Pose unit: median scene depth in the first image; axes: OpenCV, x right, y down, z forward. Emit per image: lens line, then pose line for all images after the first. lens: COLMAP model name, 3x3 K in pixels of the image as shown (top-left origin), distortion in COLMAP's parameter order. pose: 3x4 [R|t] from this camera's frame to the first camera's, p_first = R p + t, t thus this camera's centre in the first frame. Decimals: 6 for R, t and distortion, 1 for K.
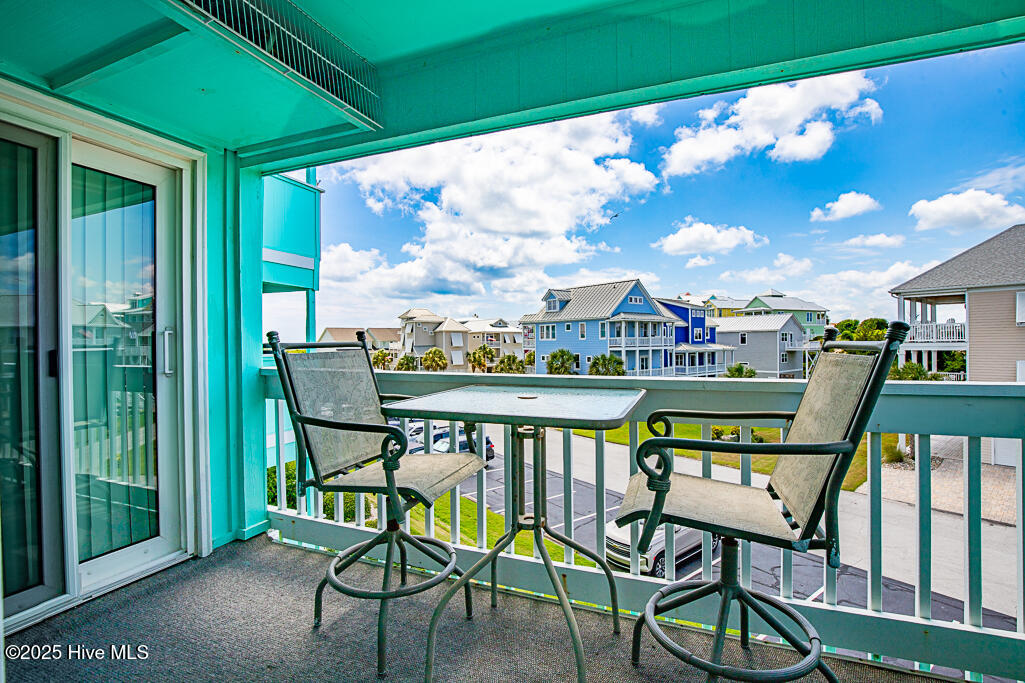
lens RADIAL K [[487.8, 0, 512.5], [0, 487.8, 341.5], [0, 0, 1]] dist [-0.000223, -0.000068]
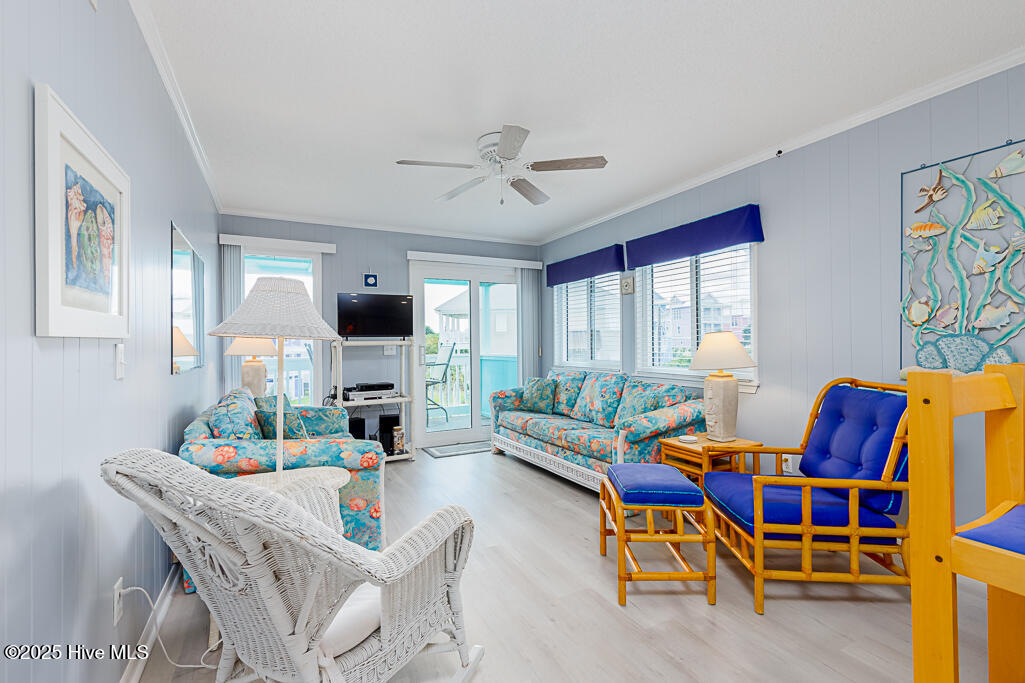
lens RADIAL K [[471.5, 0, 510.8], [0, 471.5, 338.4], [0, 0, 1]] dist [0.001194, -0.000025]
pose [[0.678982, 0.006028, 0.734130, -2.478496], [0.003193, 0.999933, -0.011164, 0.011258], [-0.734148, 0.009924, 0.678917, -2.823047]]
